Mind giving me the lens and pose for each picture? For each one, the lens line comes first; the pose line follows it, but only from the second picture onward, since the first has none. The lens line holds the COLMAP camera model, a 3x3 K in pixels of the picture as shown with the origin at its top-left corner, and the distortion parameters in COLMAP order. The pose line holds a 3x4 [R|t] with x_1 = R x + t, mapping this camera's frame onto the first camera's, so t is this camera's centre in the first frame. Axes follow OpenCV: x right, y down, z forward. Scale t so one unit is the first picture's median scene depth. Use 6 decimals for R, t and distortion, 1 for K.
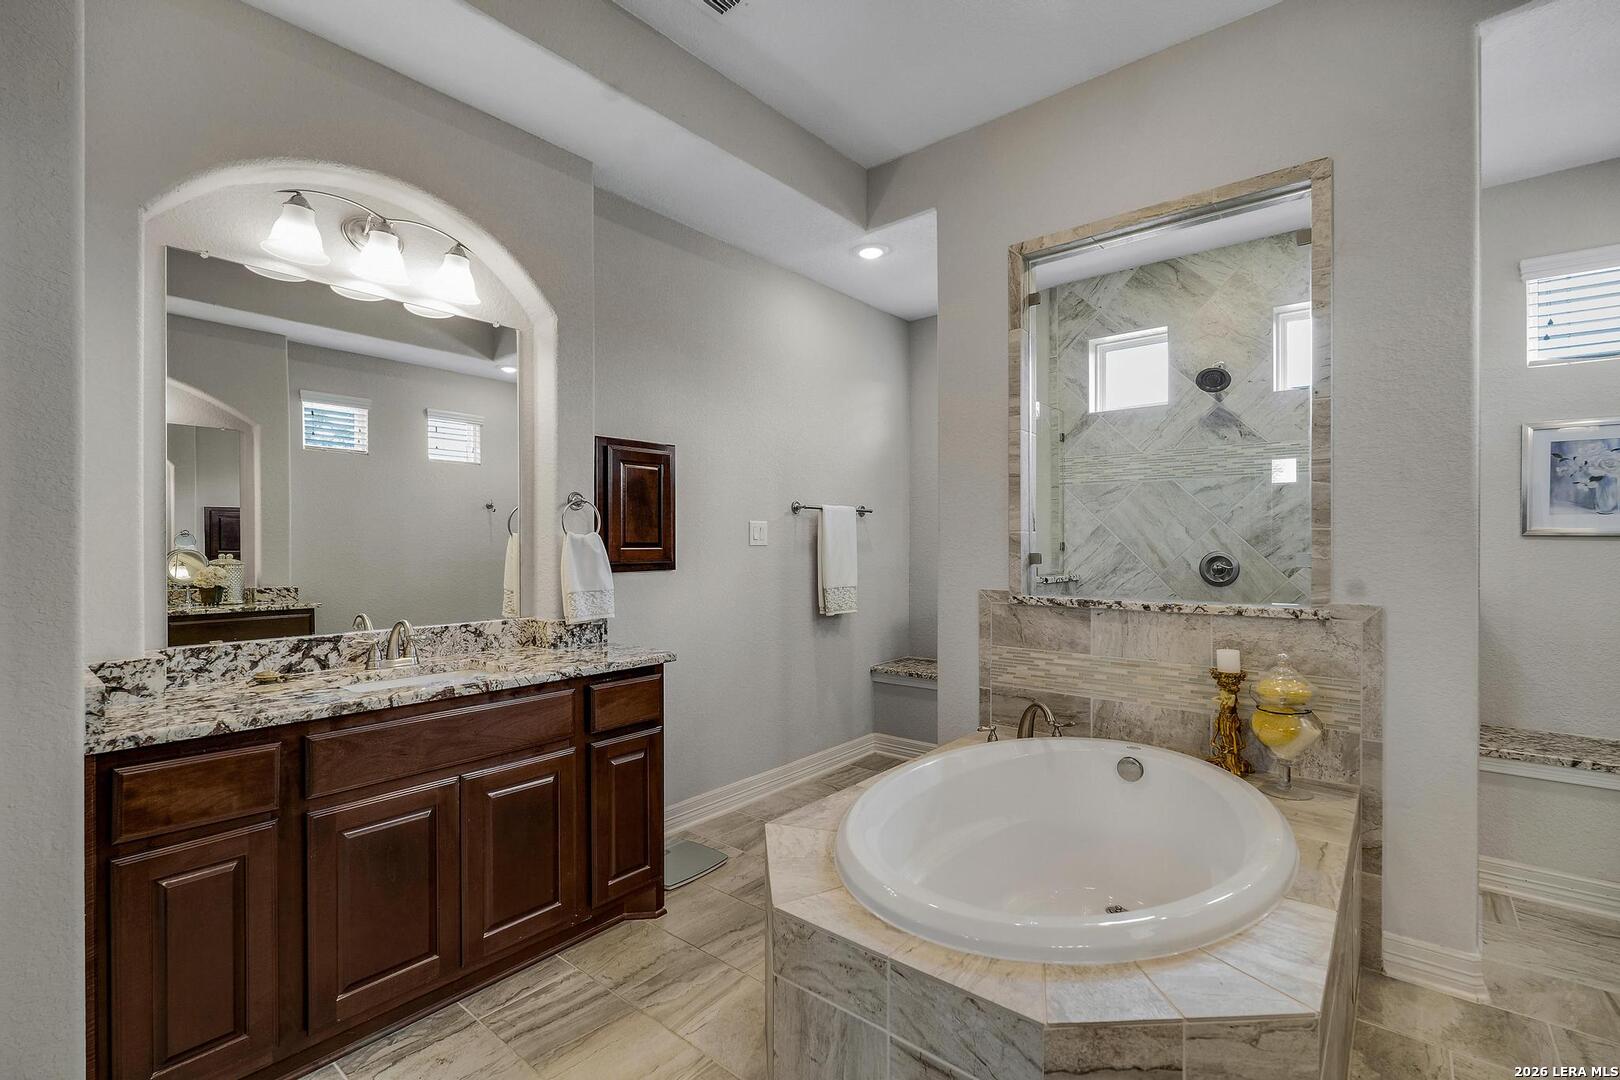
lens RADIAL K [[721.8, 0, 810.0], [0, 721.8, 540.0], [0, 0, 1]] dist [-0.009500, -0.000082]
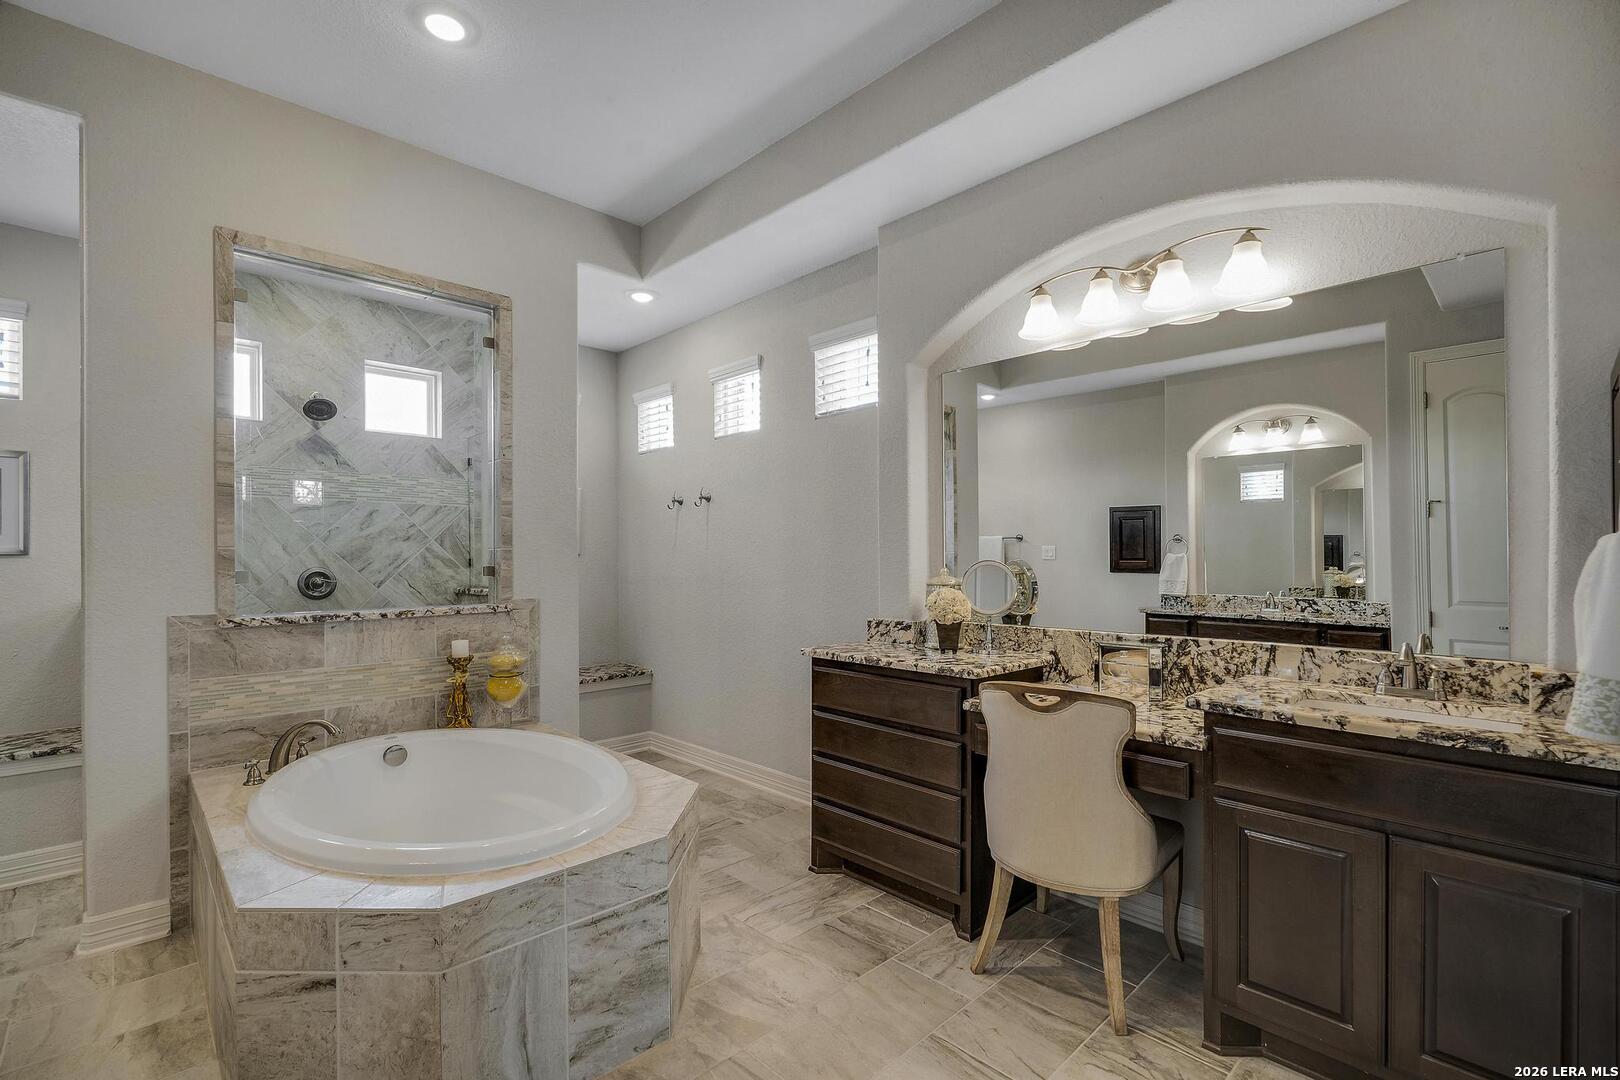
lens RADIAL K [[711.3, 0, 809.8], [0, 711.3, 551.6], [0, 0, 1]] dist [0.000100, -0.000144]
pose [[0.108913, 0.006674, 0.994029, -0.553128], [0.000794, 0.999977, -0.006801, -0.000148], [-0.994051, 0.001530, 0.108906, 0.192318]]
